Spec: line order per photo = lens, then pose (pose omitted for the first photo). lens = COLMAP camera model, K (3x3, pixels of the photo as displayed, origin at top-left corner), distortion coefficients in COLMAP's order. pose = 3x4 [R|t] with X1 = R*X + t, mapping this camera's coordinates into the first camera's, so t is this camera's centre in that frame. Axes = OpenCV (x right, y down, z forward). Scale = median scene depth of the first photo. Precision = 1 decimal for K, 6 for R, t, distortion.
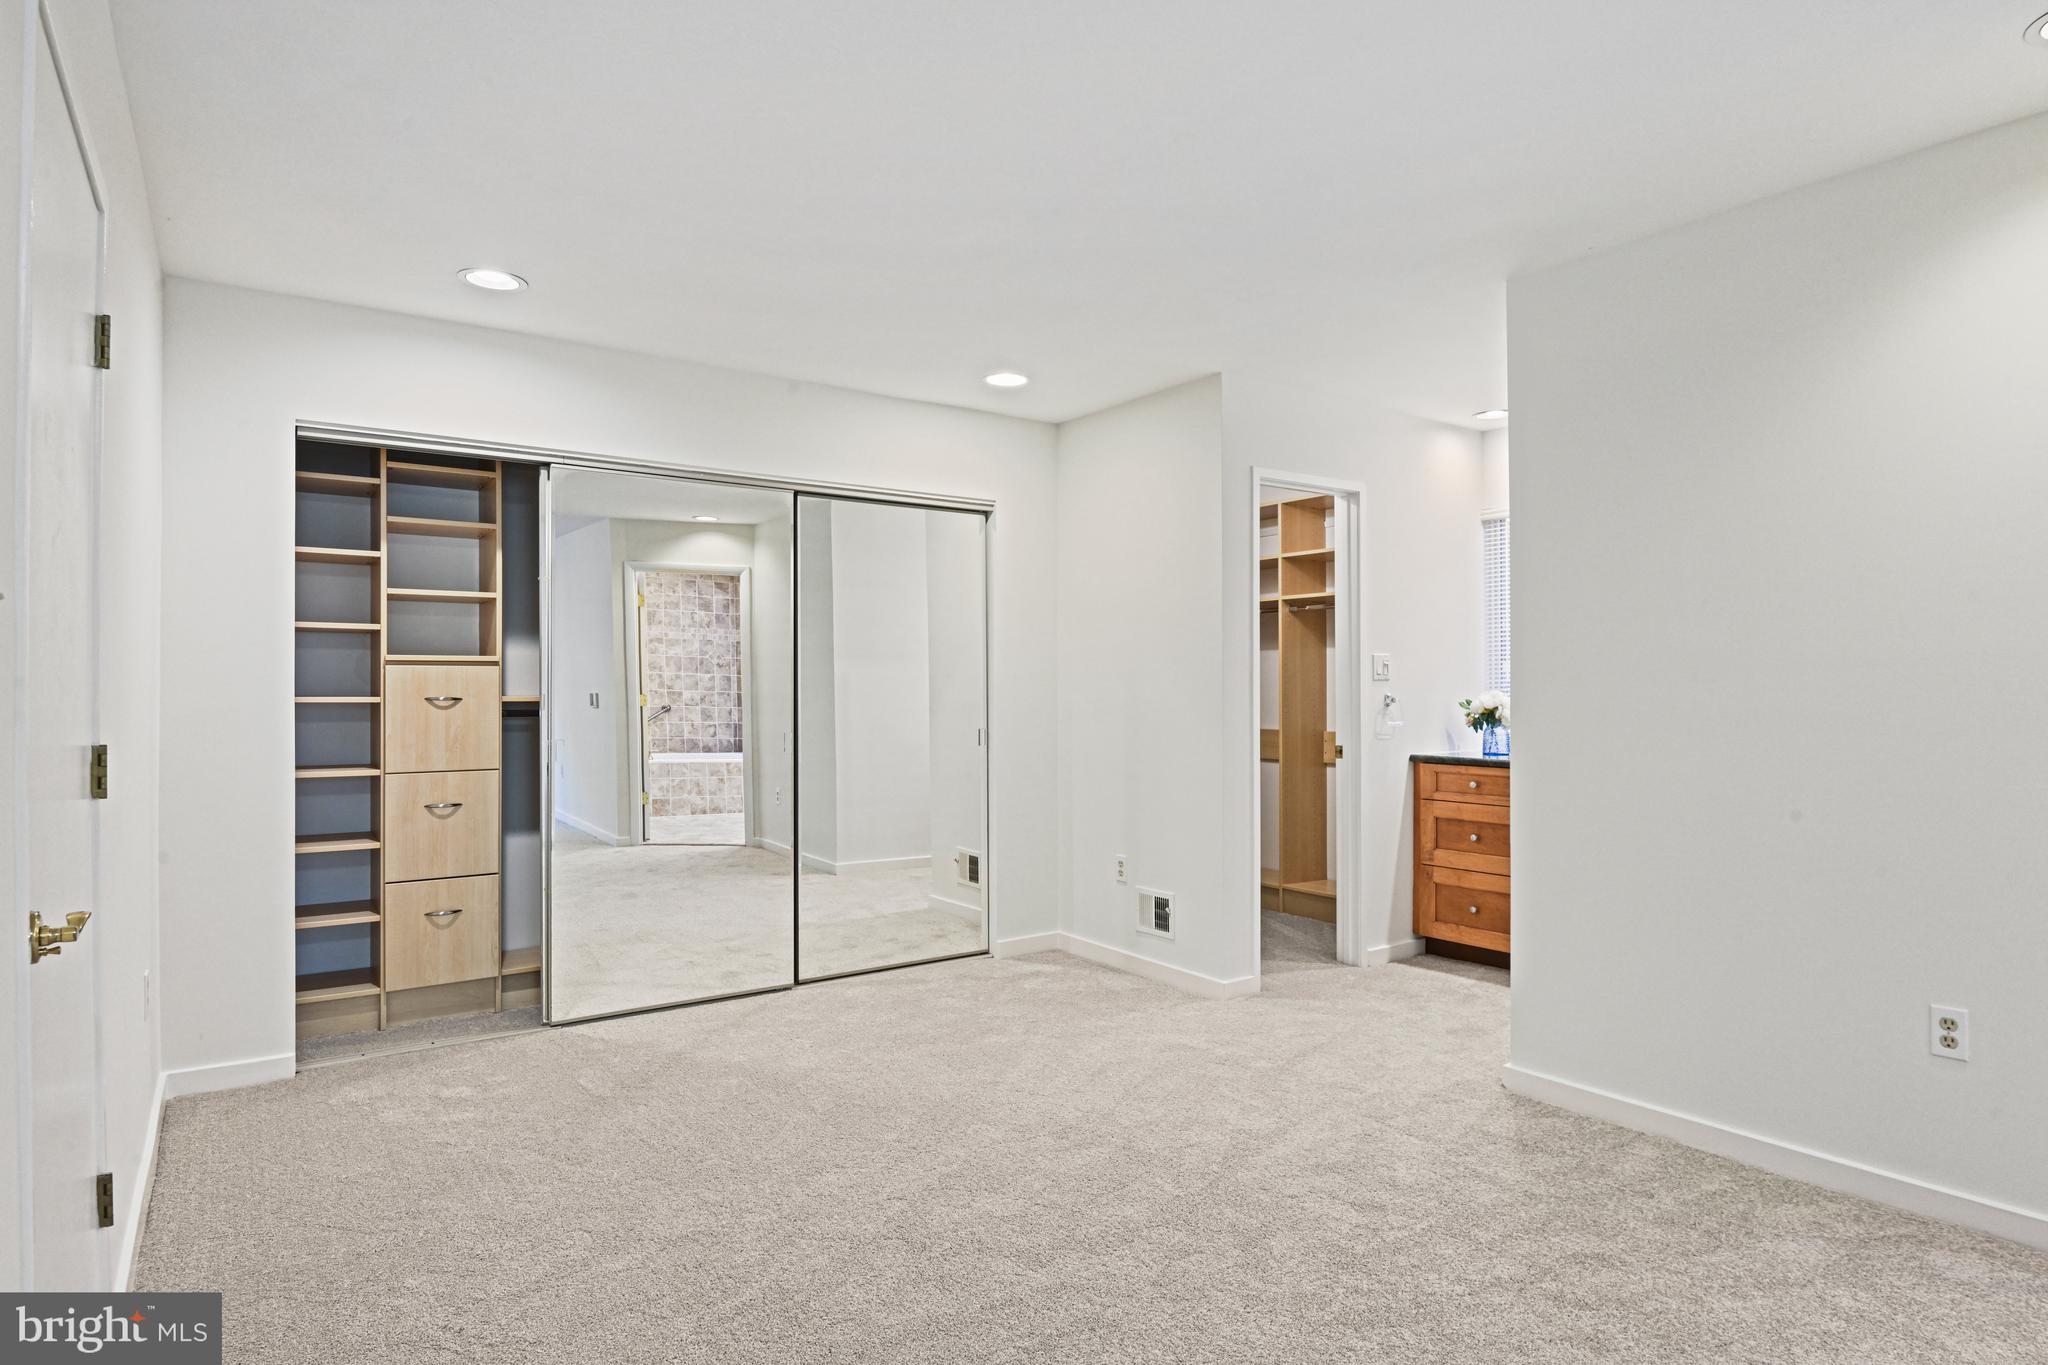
lens RADIAL K [[1112.0, 0, 1024.0], [0, 1112.0, 682.5], [0, 0, 1]] dist [-0.005872, -0.000364]
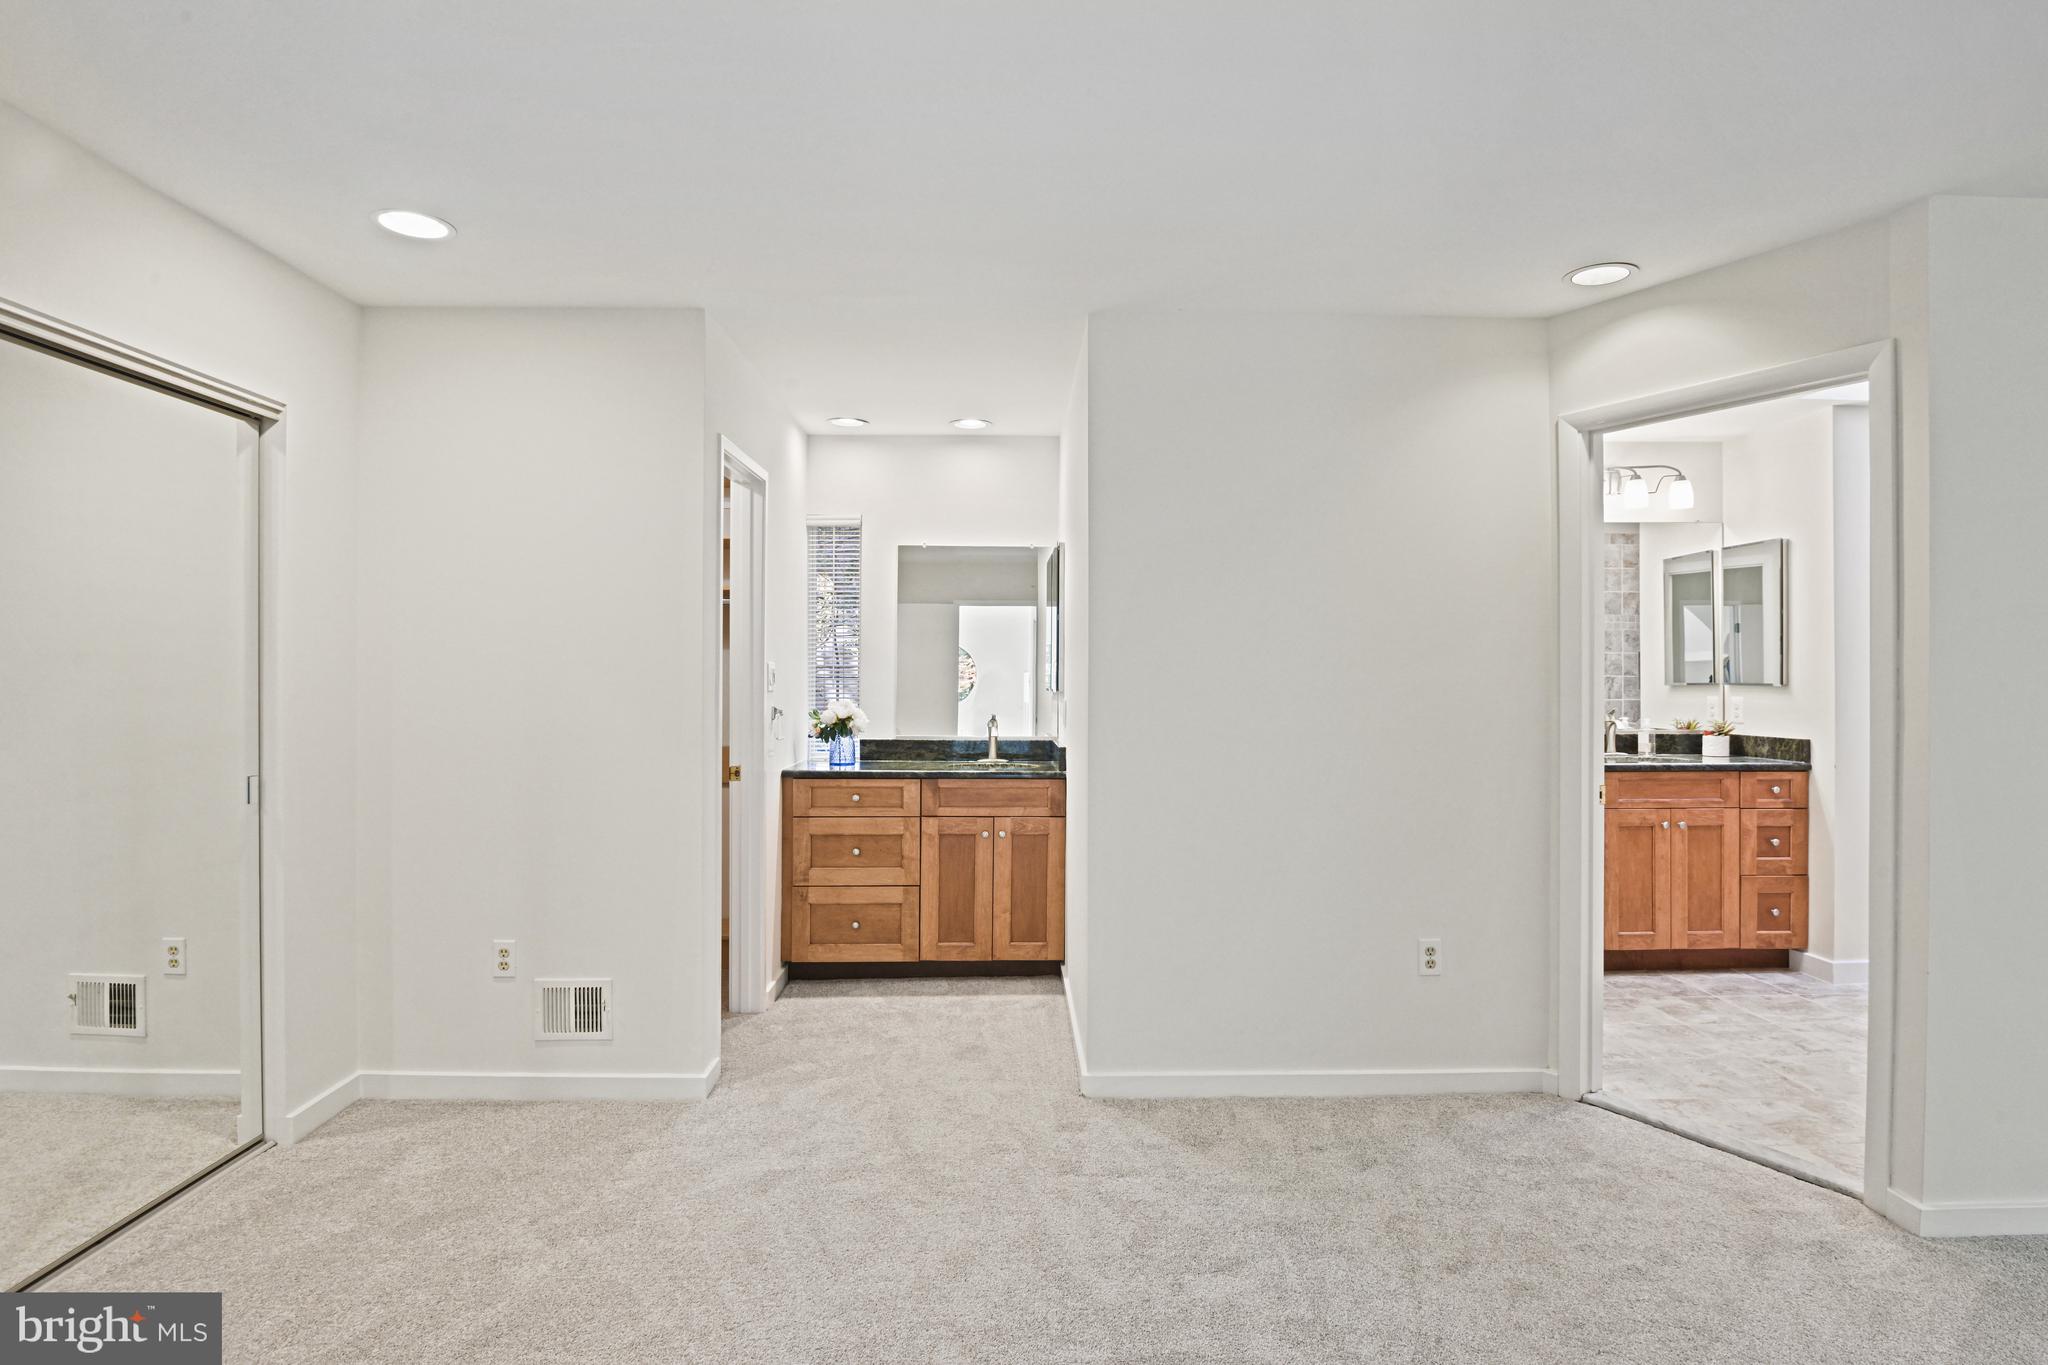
lens RADIAL K [[1084.9, 0, 1024.1], [0, 1084.9, 678.3], [0, 0, 1]] dist [0.028357, -0.040833]
pose [[0.562592, 0.002722, 0.826730, -0.301295], [-0.010080, 0.999943, 0.003567, -0.018253], [-0.826673, -0.010340, 0.562588, 0.333050]]
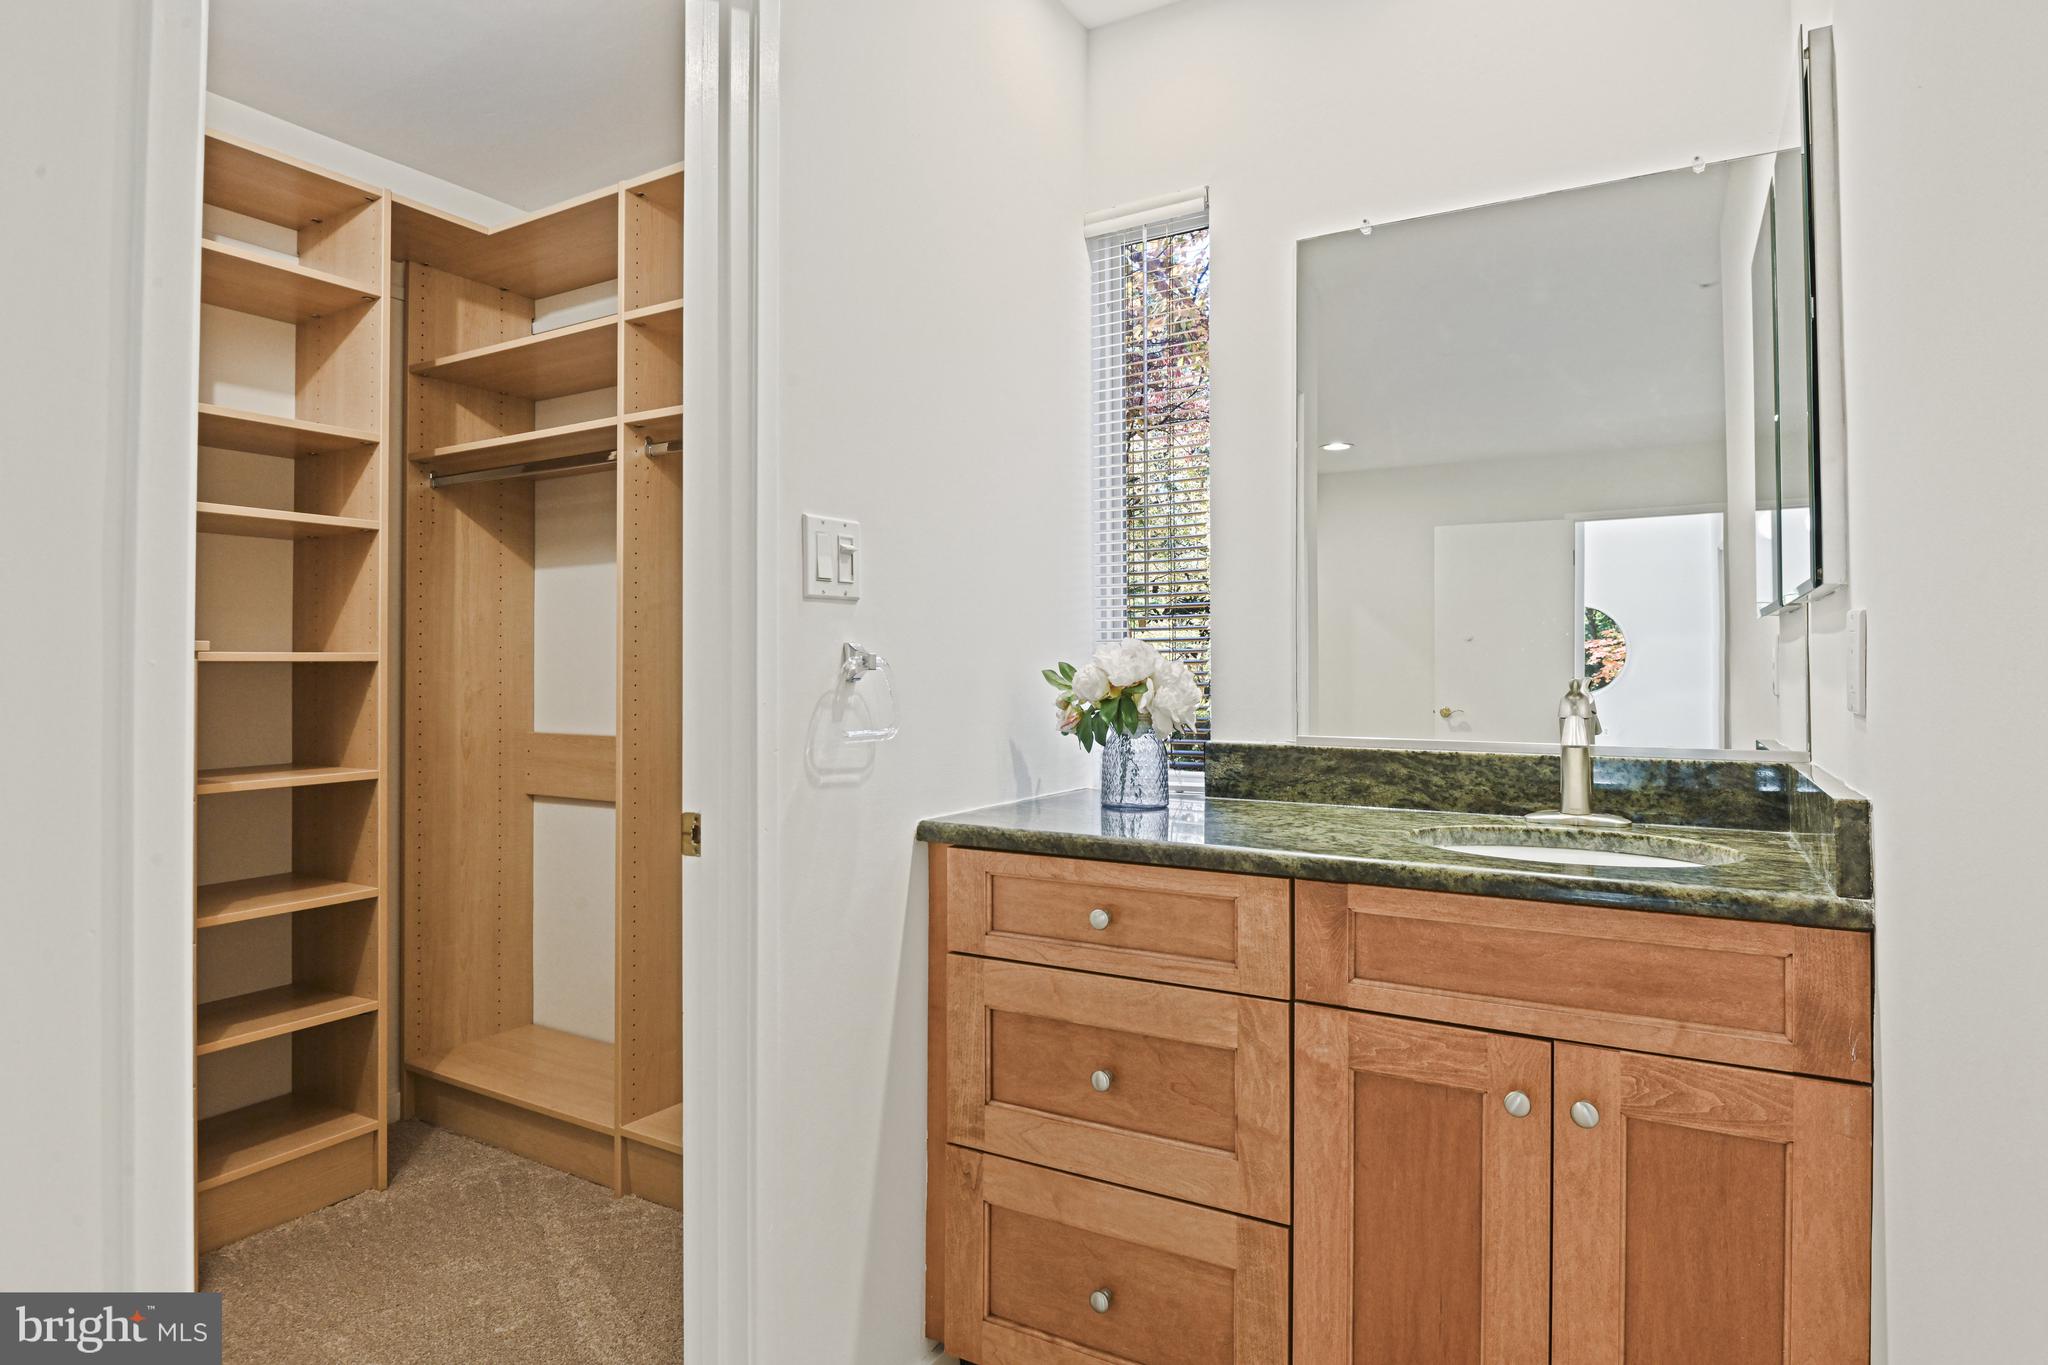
lens RADIAL K [[1122.2, 0, 1030.3], [0, 1122.2, 649.8], [0, 0, 1]] dist [-0.006392, -0.001383]
pose [[0.911438, 0.006461, 0.411386, 0.244694], [-0.002185, 0.999939, -0.010862, 0.015840], [-0.411431, 0.009001, 0.911396, 0.694153]]
